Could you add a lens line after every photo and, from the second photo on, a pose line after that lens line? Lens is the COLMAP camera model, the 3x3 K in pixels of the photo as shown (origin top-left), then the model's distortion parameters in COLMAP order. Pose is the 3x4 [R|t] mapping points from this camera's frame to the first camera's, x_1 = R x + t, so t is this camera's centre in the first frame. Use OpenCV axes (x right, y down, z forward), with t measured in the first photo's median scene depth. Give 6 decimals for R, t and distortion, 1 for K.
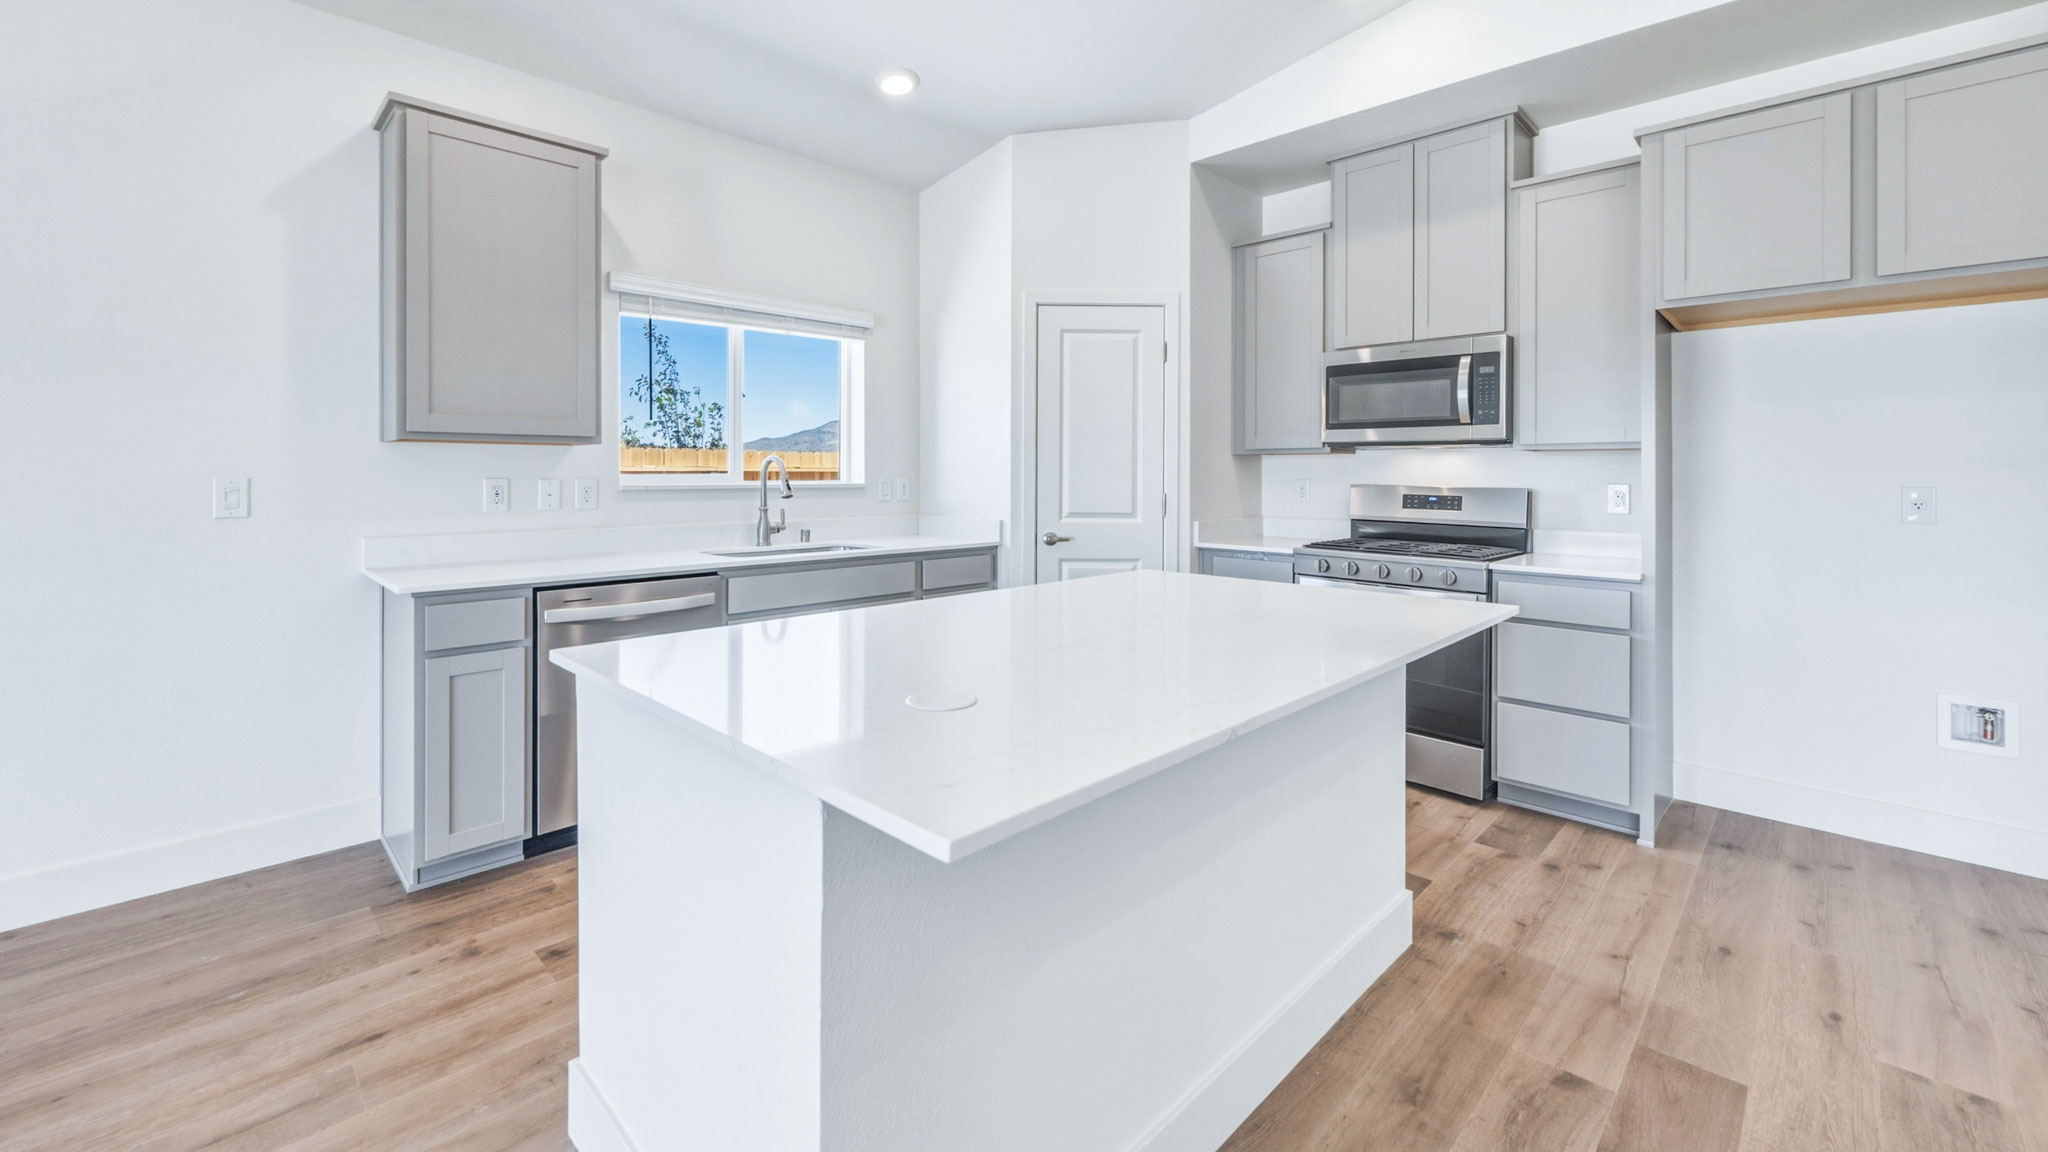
lens RADIAL K [[824.4, 0, 1022.5], [0, 824.4, 553.0], [0, 0, 1]] dist [0.000544, 0.000028]
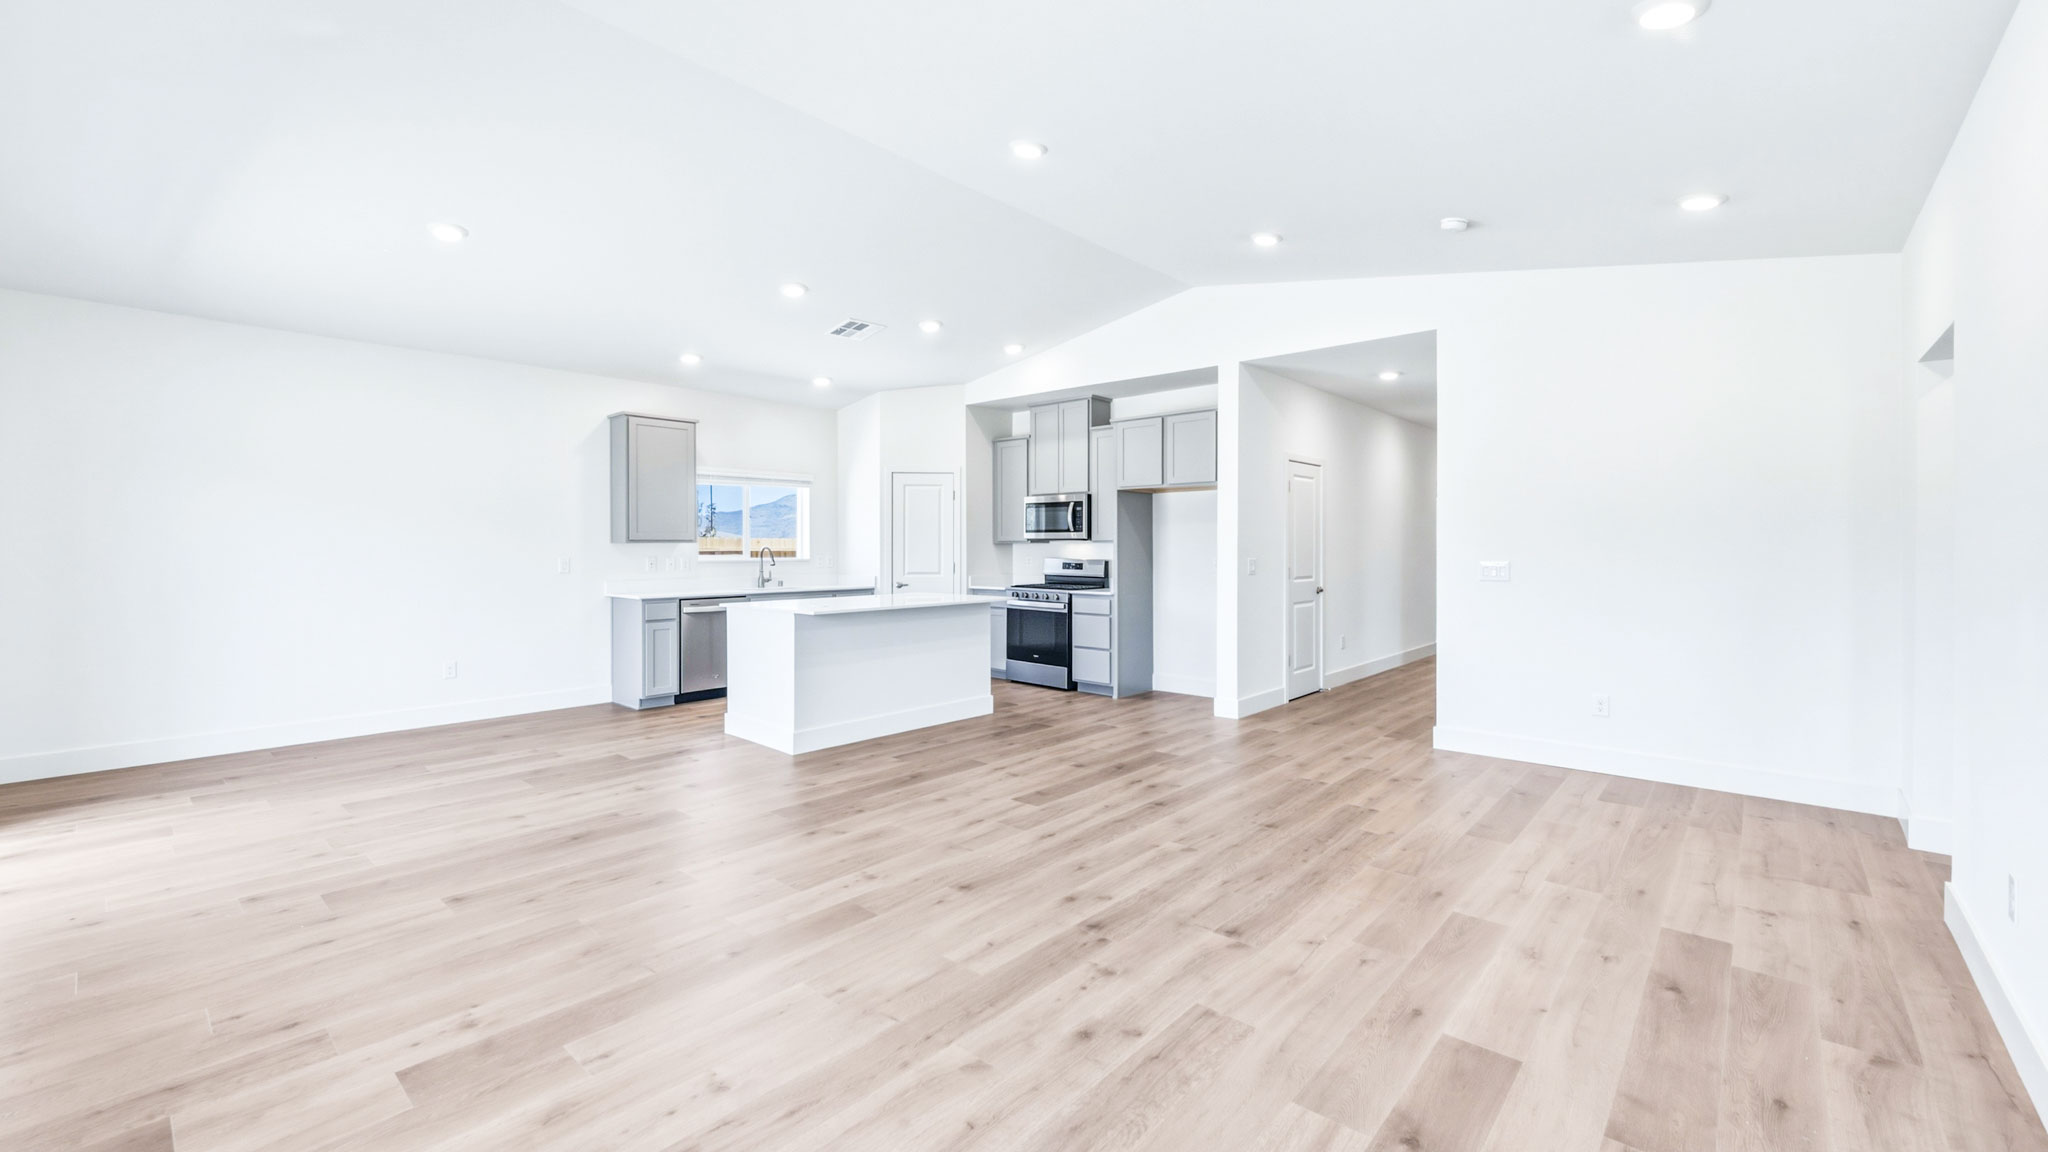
lens RADIAL K [[829.8, 0, 1023.2], [0, 829.8, 607.7], [0, 0, 1]] dist [-0.000238, -0.000076]
pose [[0.998780, -0.007582, 0.048799, 0.279910], [0.008704, 0.999702, -0.022810, 0.104084], [-0.048612, 0.023207, 0.998548, -1.266346]]
